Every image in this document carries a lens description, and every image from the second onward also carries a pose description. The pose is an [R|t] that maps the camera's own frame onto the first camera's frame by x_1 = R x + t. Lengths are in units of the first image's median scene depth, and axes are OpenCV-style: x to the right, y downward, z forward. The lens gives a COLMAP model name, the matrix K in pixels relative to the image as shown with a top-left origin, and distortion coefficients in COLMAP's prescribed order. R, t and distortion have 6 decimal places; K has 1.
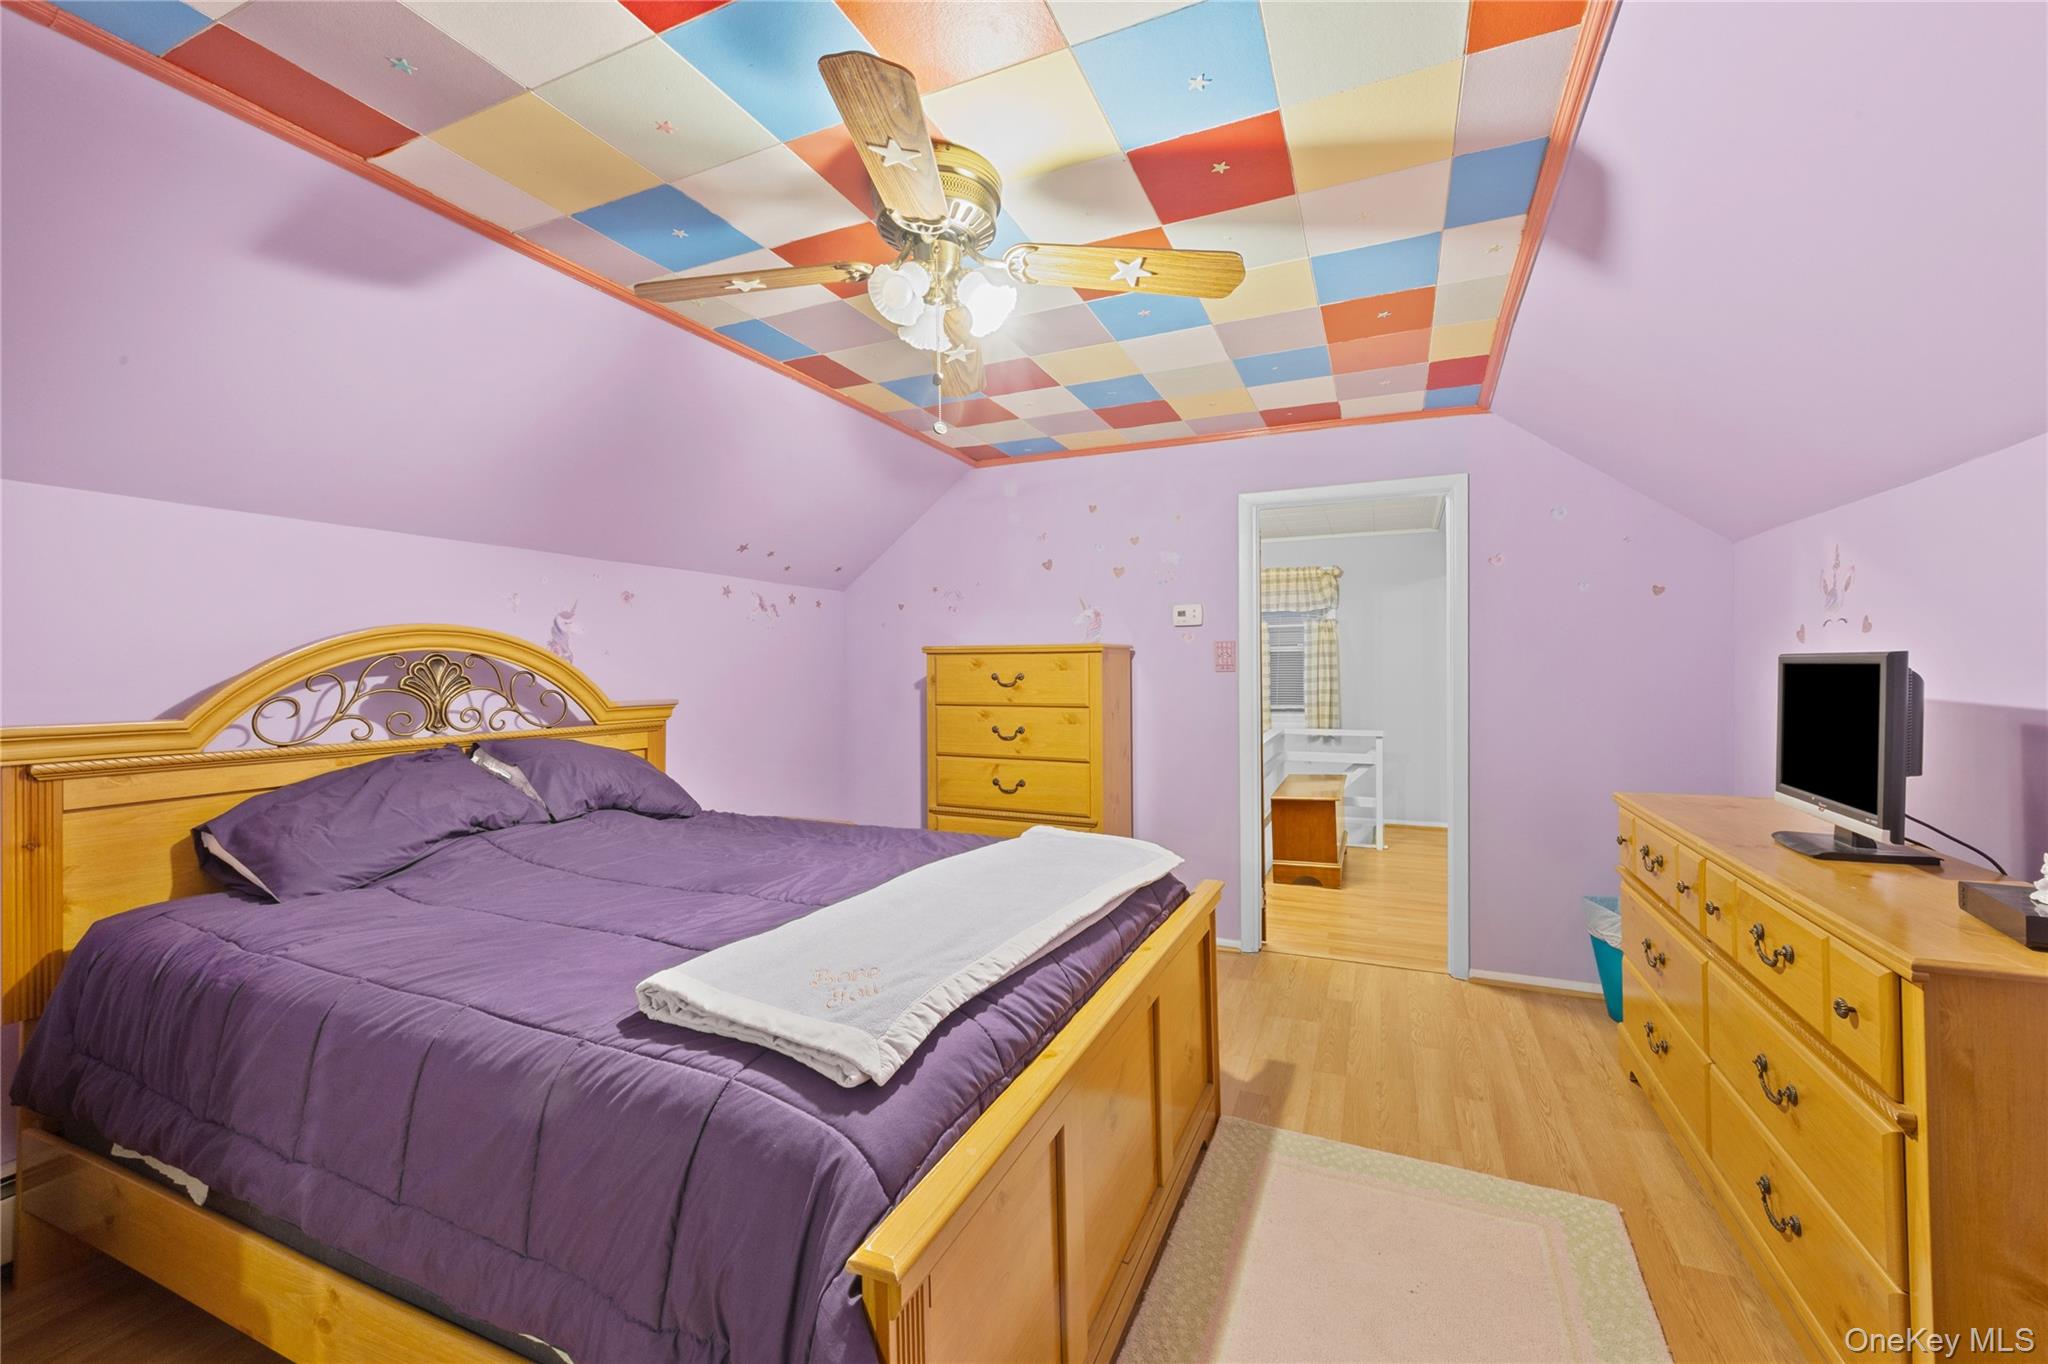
lens RADIAL K [[818.6, 0, 1024.2], [0, 818.6, 677.5], [0, 0, 1]] dist [0.011674, -0.000326]
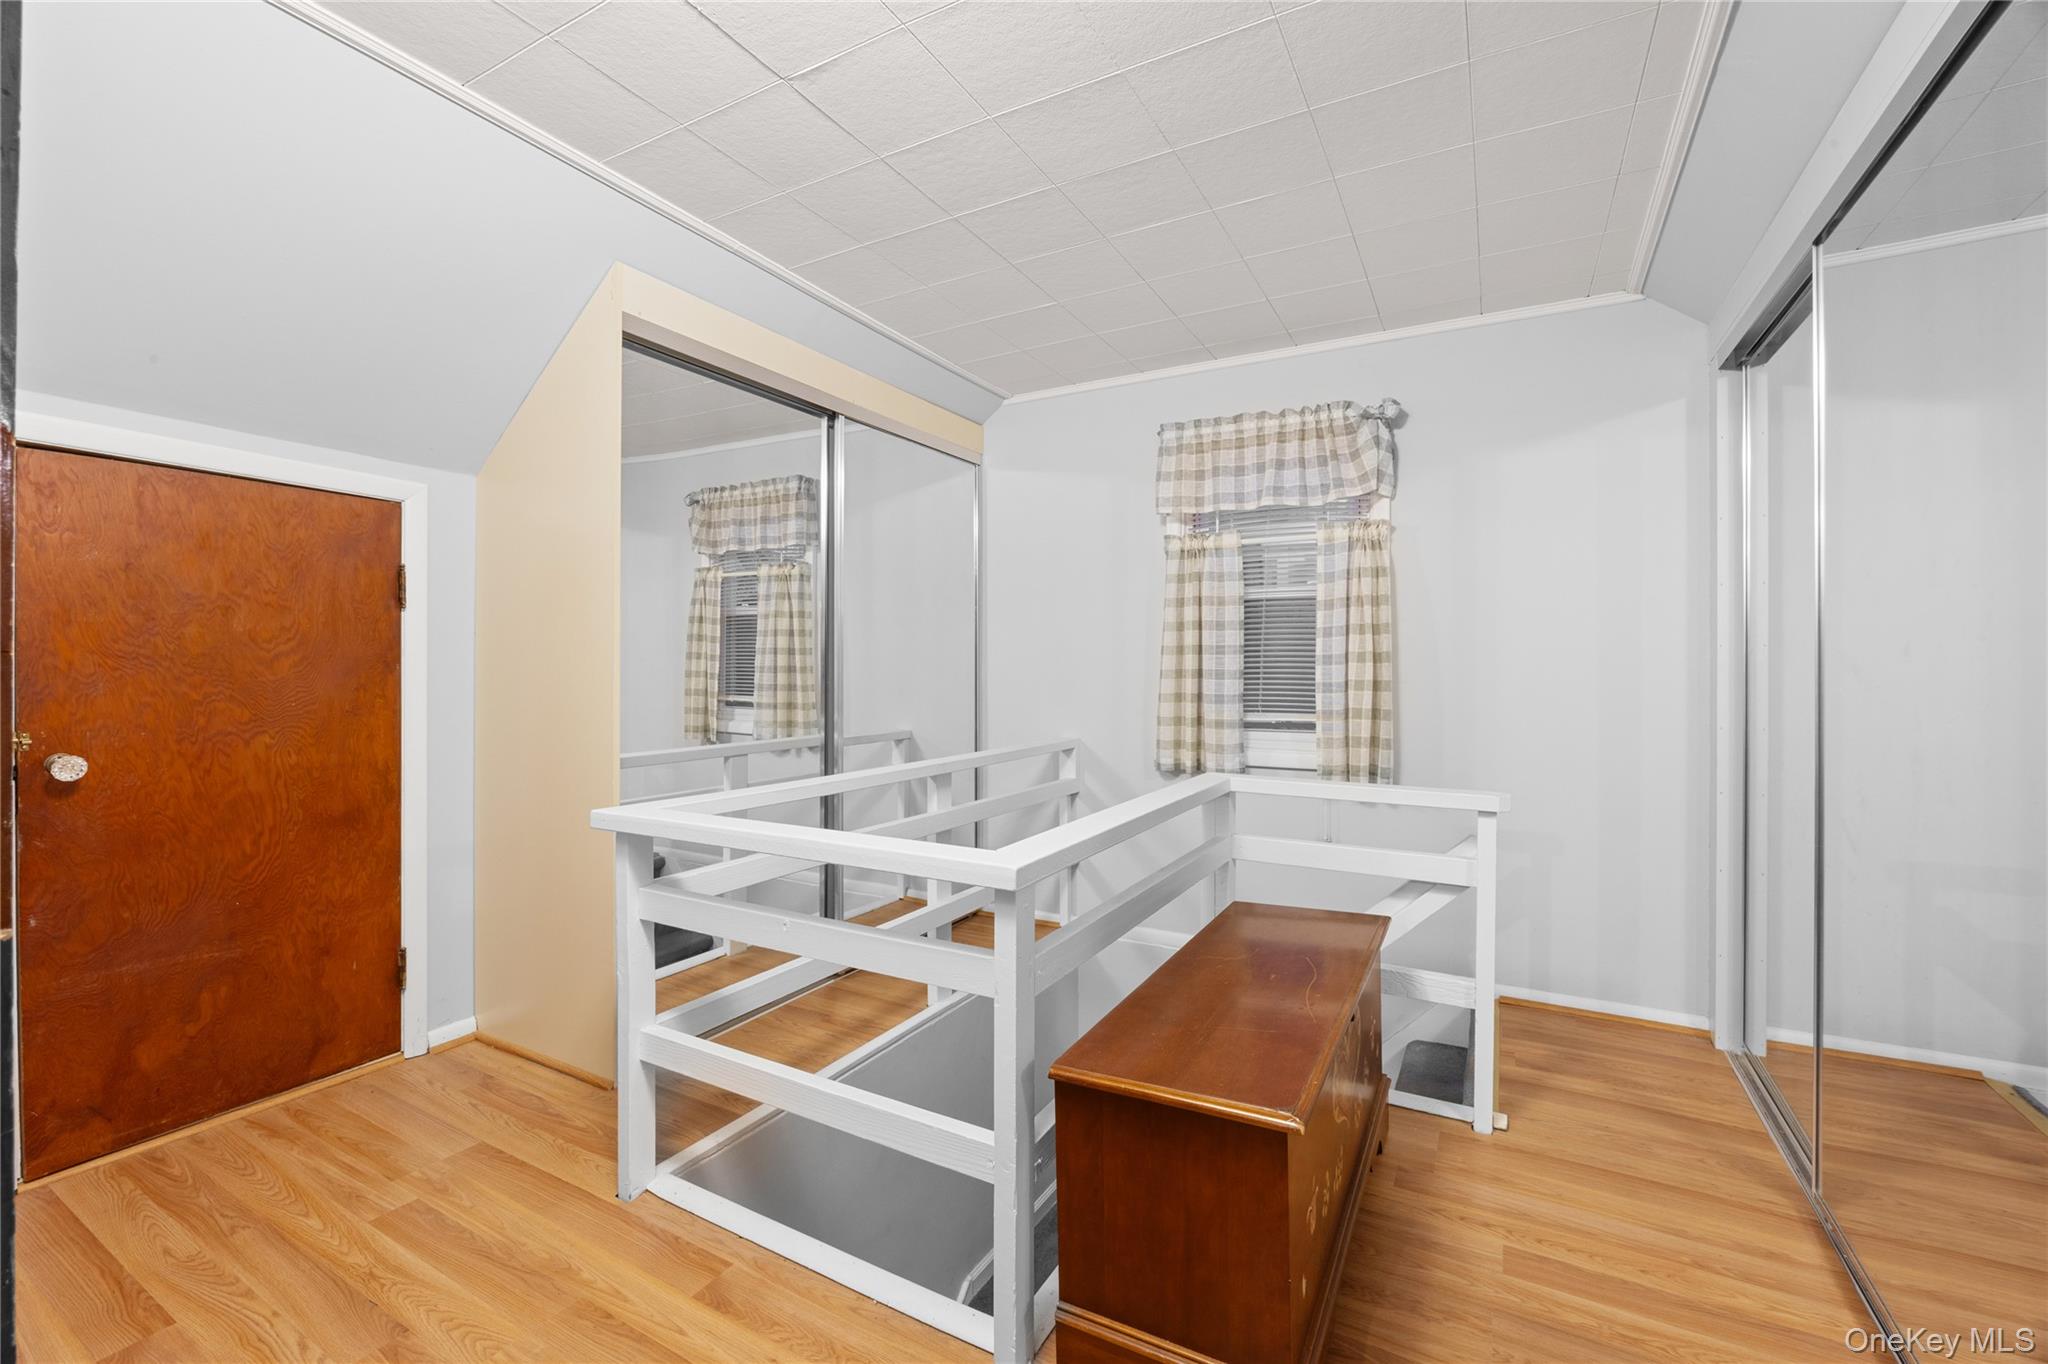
lens RADIAL K [[868.9, 0, 1025.7], [0, 868.9, 673.3], [0, 0, 1]] dist [-0.002304, -0.000121]
pose [[0.995914, 0.006616, -0.090065, 0.227996], [-0.005972, 0.999955, 0.007426, 0.008356], [0.090110, -0.006858, 0.995908, 0.517306]]
